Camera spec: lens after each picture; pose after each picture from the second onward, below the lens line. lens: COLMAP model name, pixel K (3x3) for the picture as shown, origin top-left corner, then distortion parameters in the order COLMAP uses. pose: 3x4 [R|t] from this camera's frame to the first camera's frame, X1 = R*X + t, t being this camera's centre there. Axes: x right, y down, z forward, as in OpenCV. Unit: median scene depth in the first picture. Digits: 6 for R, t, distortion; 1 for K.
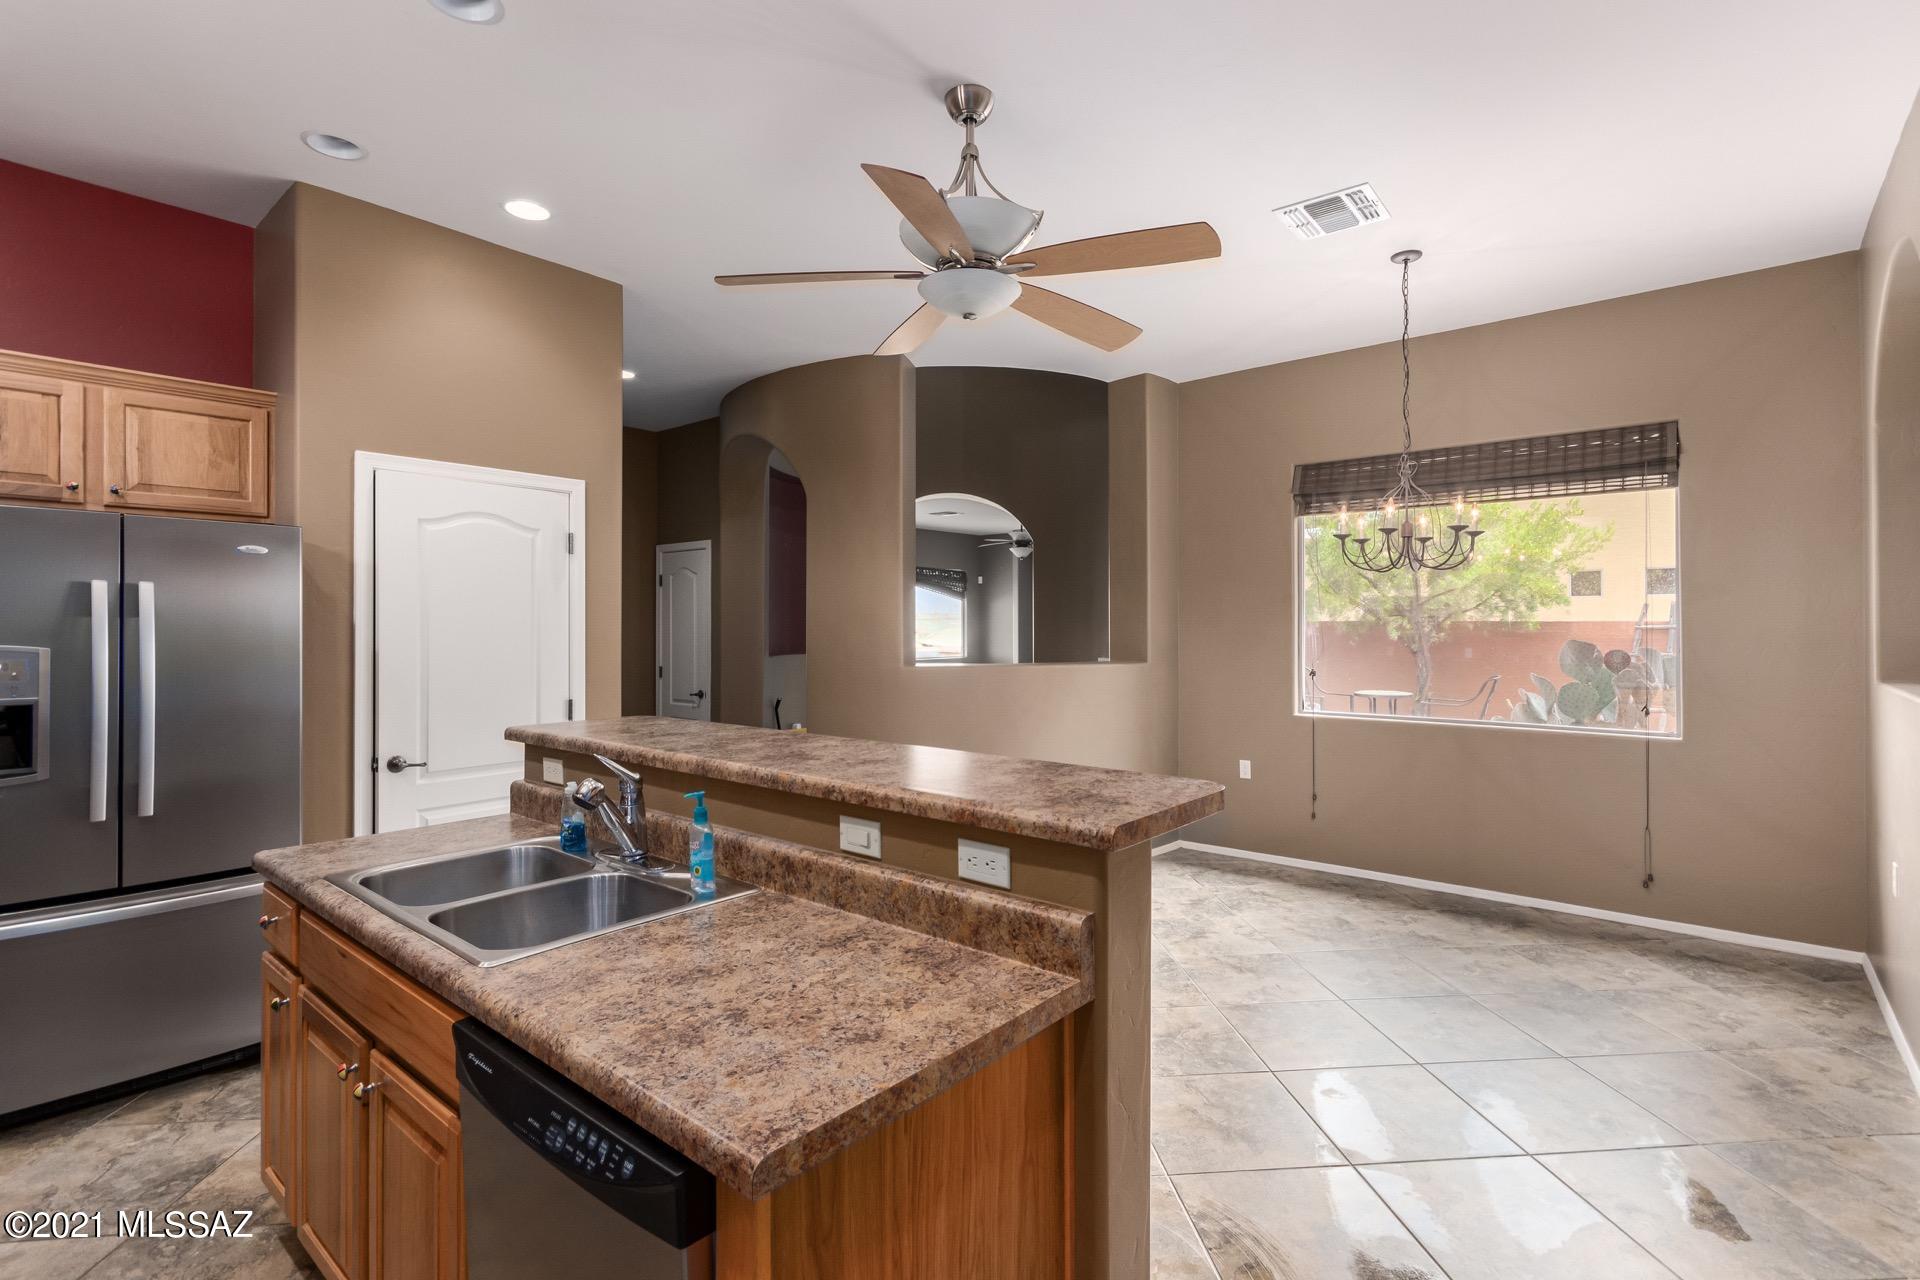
lens RADIAL K [[892.7, 0, 963.4], [0, 892.7, 625.8], [0, 0, 1]] dist [0.001980, 0.000317]
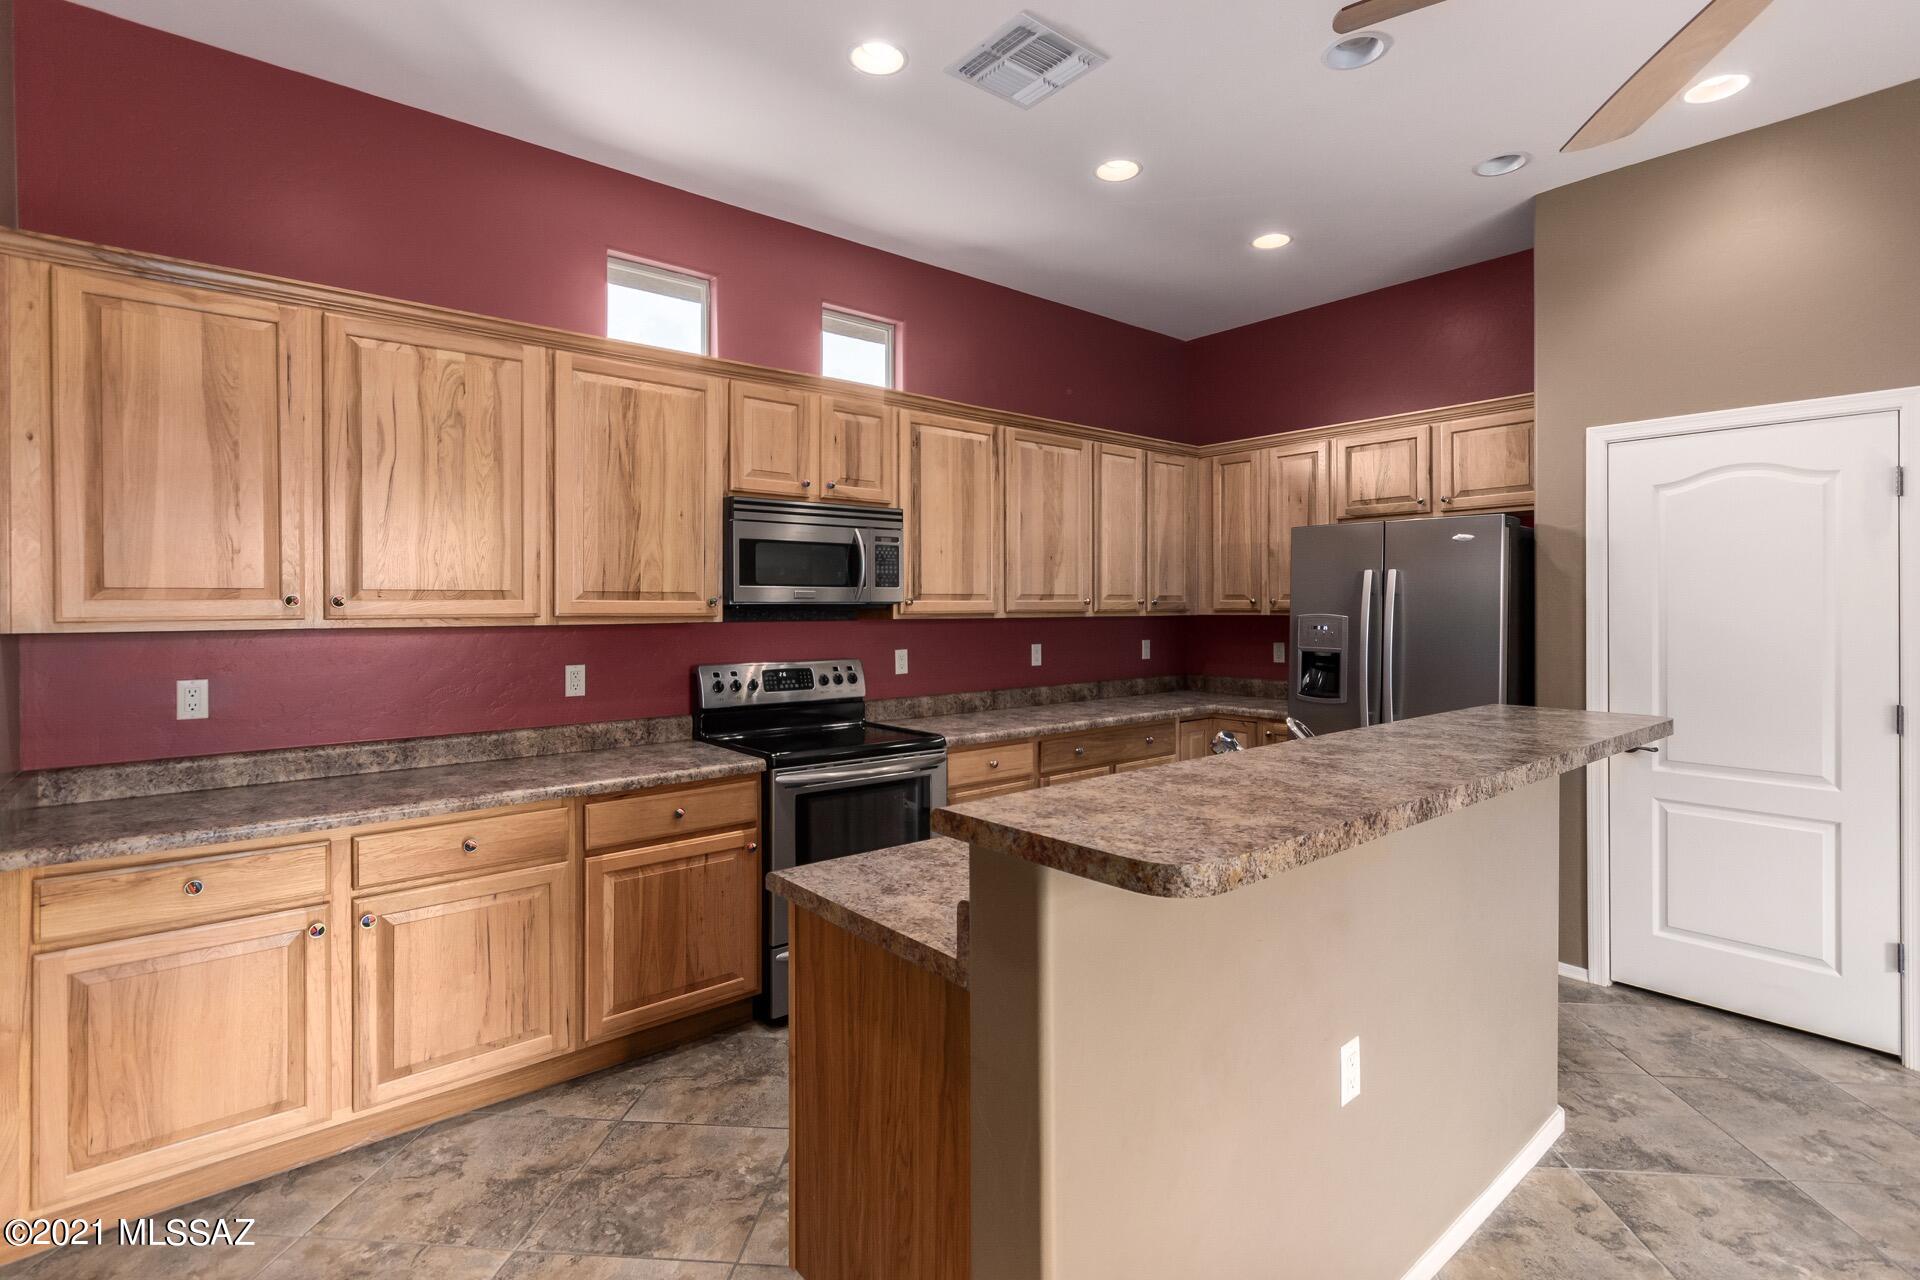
lens RADIAL K [[892.7, 0, 964.6], [0, 892.7, 629.6], [0, 0, 1]] dist [0.001980, 0.000317]
pose [[-0.155749, 0.028655, -0.987381, 0.493533], [0.002832, 0.999588, 0.028562, 0.001412], [0.987793, 0.001652, -0.155766, 0.521100]]
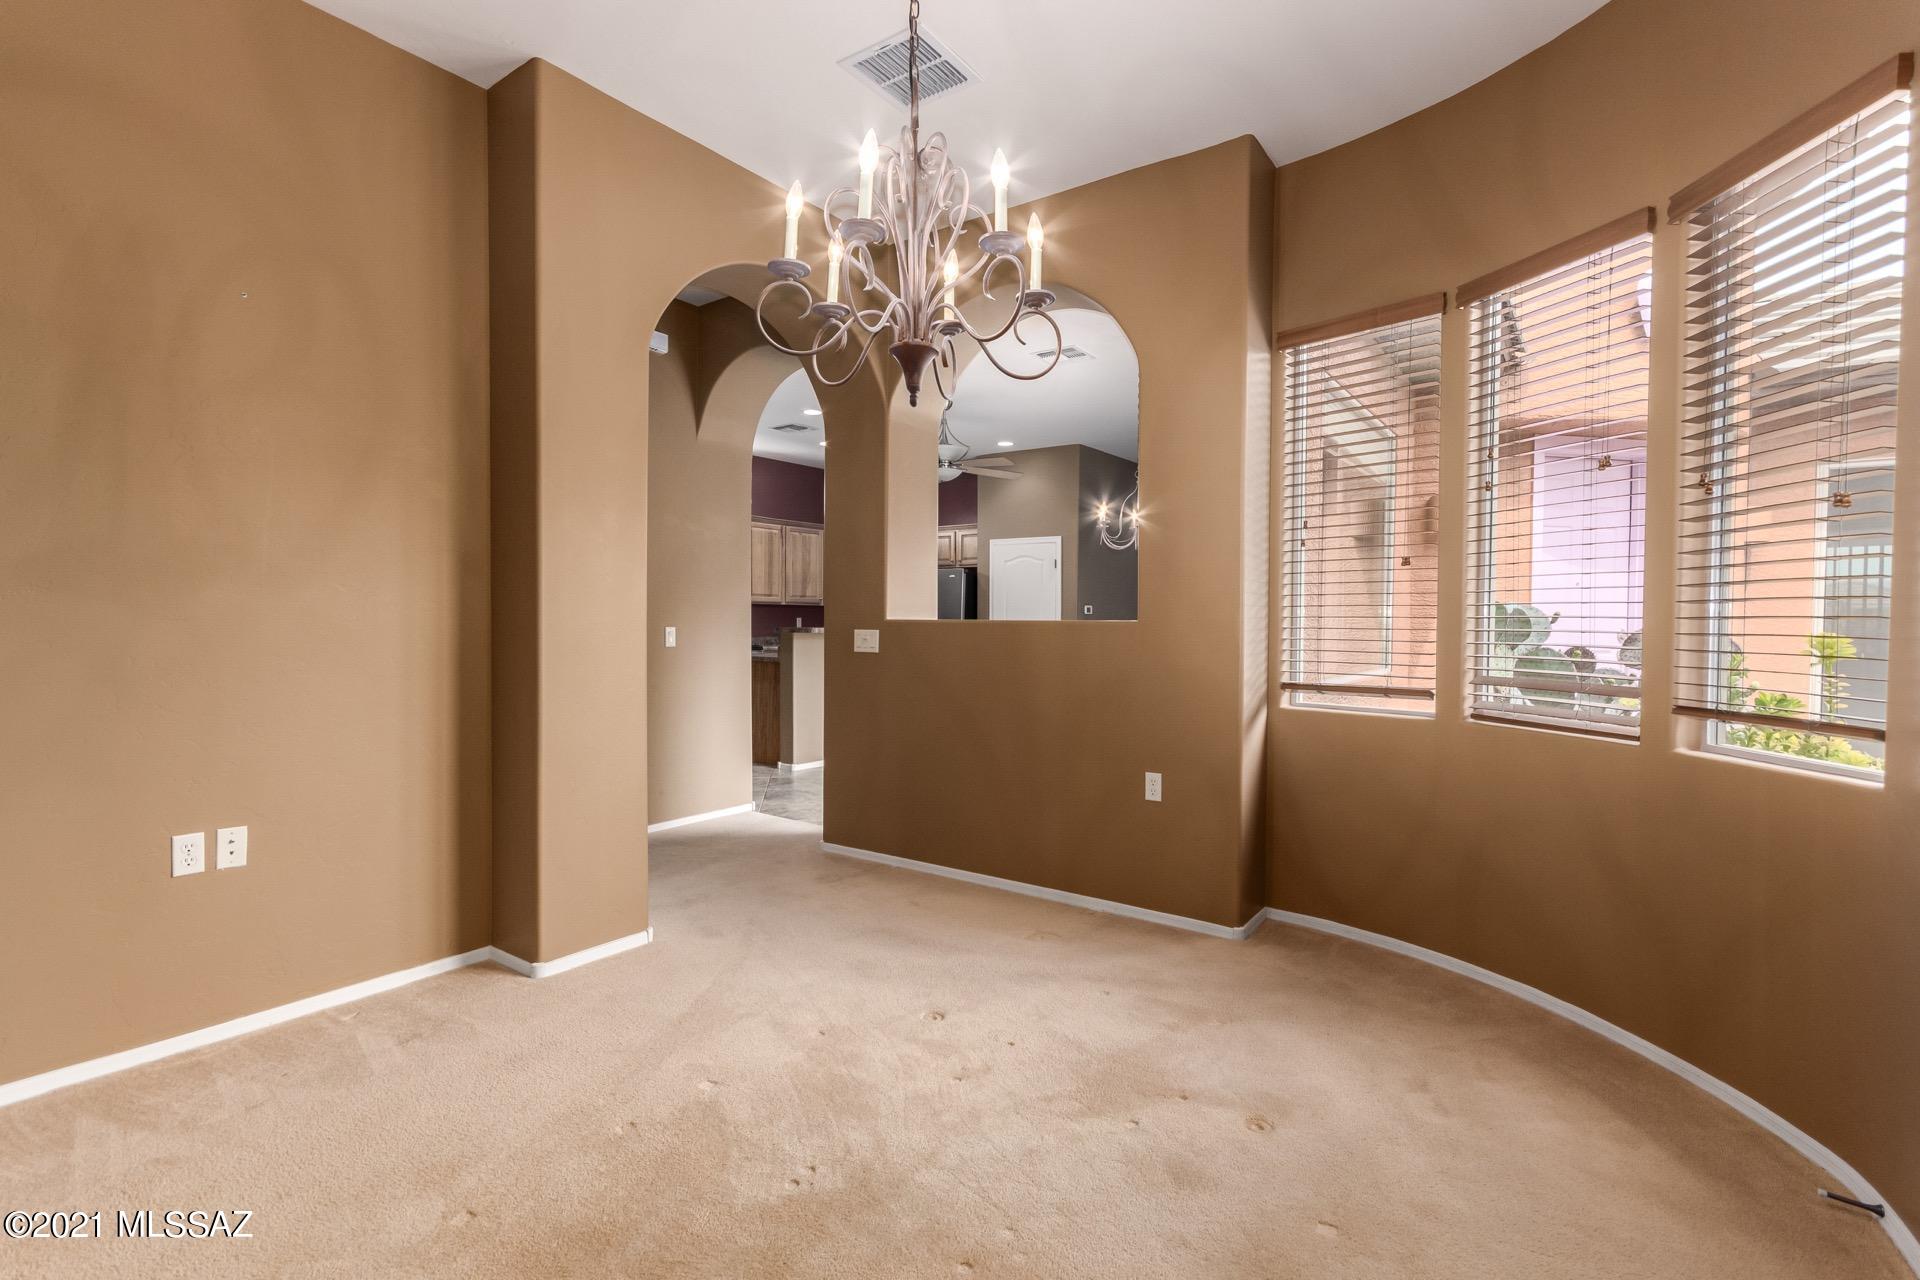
lens RADIAL K [[892.7, 0, 961.3], [0, 892.7, 643.7], [0, 0, 1]] dist [0.001980, 0.000317]
pose [[0.094481, 0.036389, -0.994861, 2.596825], [-0.004573, 0.999337, 0.036119, 0.048475], [0.995516, 0.001137, 0.094585, 0.713347]]
